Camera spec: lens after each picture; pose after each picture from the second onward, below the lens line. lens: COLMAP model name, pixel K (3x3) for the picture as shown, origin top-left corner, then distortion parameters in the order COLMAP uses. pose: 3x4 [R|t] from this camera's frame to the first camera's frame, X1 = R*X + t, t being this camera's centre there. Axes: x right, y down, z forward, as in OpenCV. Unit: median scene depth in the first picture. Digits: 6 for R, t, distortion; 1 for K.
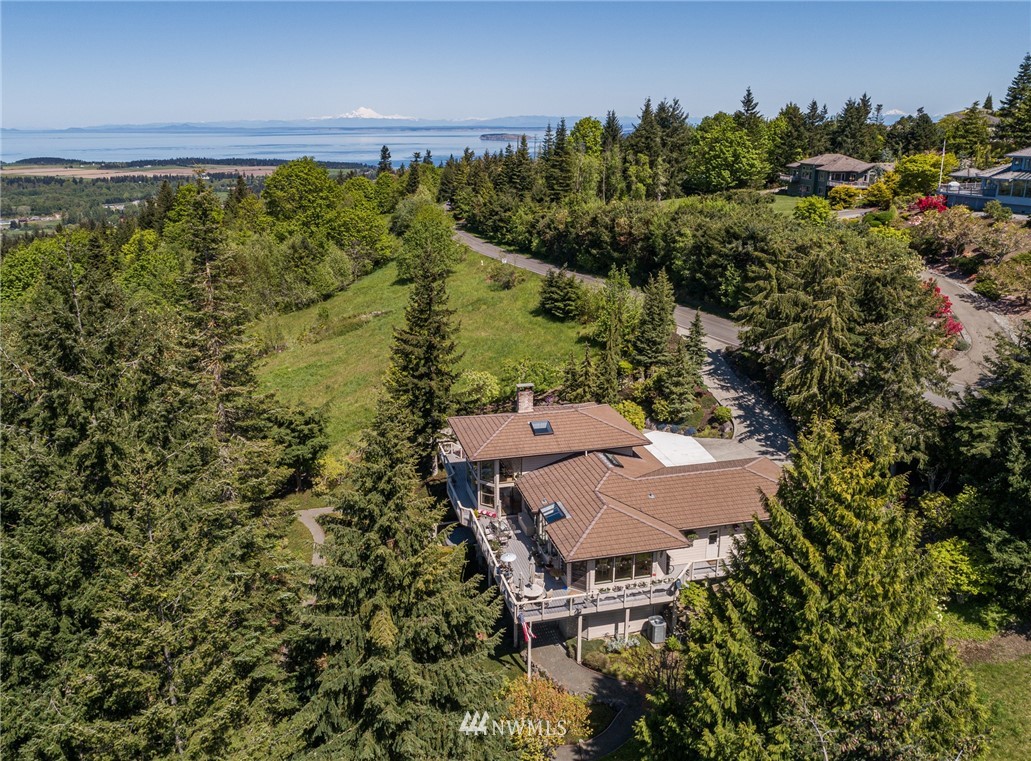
lens RADIAL K [[840.8, 0, 515.5], [0, 840.8, 380.5], [0, 0, 1]] dist [-0.000317, -0.000097]
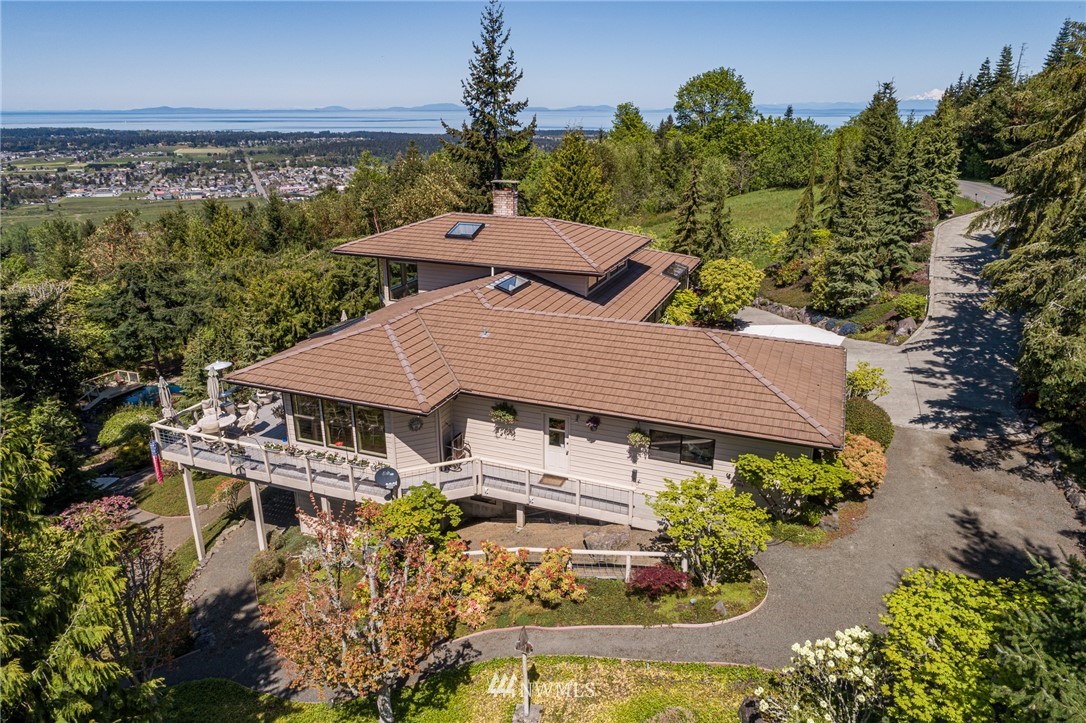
lens RADIAL K [[736.0, 0, 543.0], [0, 736.0, 361.5], [0, 0, 1]] dist [0.003667, 0.000851]
pose [[0.804853, 0.201695, -0.558149, 0.453490], [-0.179195, 0.979173, 0.095438, 0.098235], [0.565774, 0.023204, 0.824234, 0.604097]]
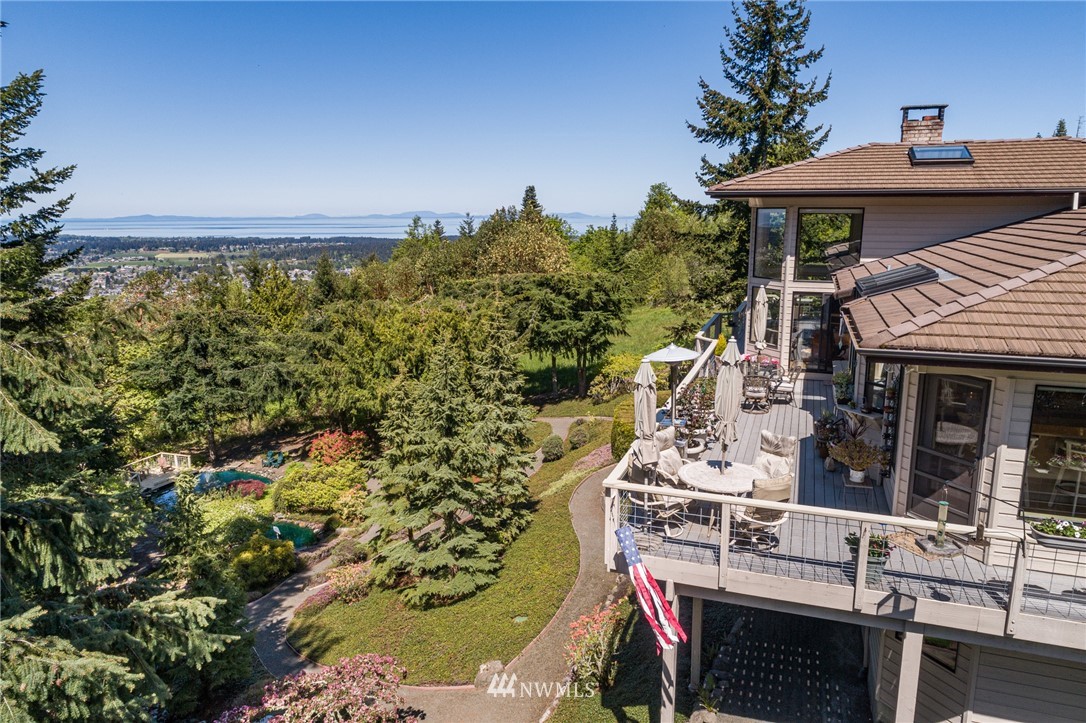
lens RADIAL K [[736.0, 0, 543.0], [0, 736.0, 361.5], [0, 0, 1]] dist [0.003667, 0.000851]
pose [[0.824237, 0.117489, -0.553921, 0.084527], [-0.169185, 0.984650, -0.042899, 0.207443], [0.540379, 0.129074, 0.831463, 0.686496]]
